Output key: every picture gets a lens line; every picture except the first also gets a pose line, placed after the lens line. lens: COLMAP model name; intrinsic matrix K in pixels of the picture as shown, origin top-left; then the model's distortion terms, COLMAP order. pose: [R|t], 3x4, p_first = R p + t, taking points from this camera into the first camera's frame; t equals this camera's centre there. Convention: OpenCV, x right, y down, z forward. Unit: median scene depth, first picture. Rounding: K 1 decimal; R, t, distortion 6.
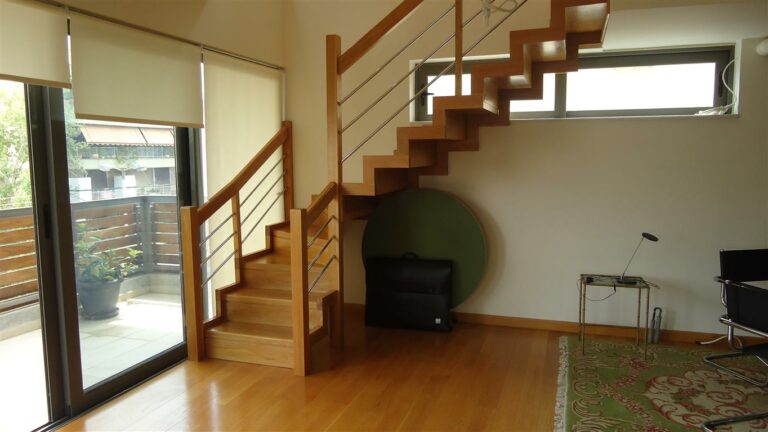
lens RADIAL K [[556.2, 0, 384.0], [0, 556.2, 213.6], [0, 0, 1]] dist [-0.010476, 0.004216]
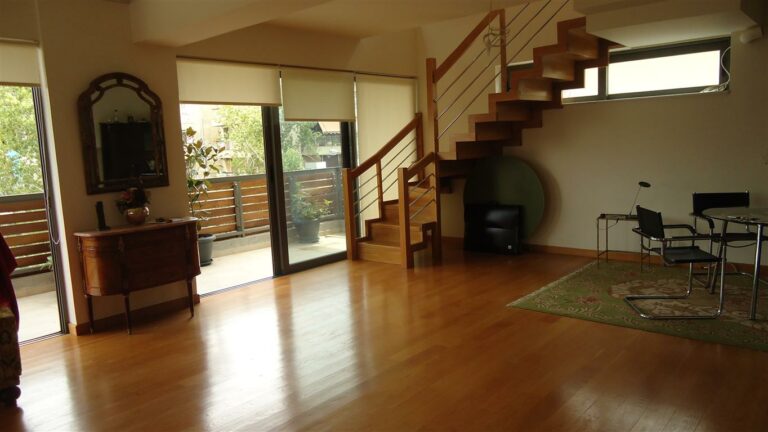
lens RADIAL K [[556.2, 0, 384.0], [0, 556.2, 213.6], [0, 0, 1]] dist [-0.010476, 0.004216]
pose [[0.925079, 0.012841, -0.379558, 0.370431], [-0.000527, 0.999471, 0.032531, 0.064480], [0.379775, -0.029894, 0.924596, -0.492729]]
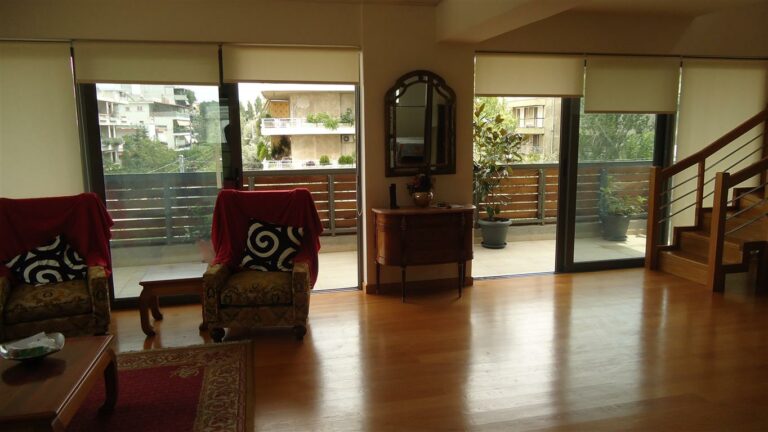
lens RADIAL K [[556.2, 0, 384.0], [0, 556.2, 213.6], [0, 0, 1]] dist [-0.010476, 0.004216]
pose [[0.538808, 0.131504, -0.832101, 0.480243], [-0.082291, 0.991233, 0.103367, 0.017677], [0.838399, 0.012780, 0.544906, -0.406903]]
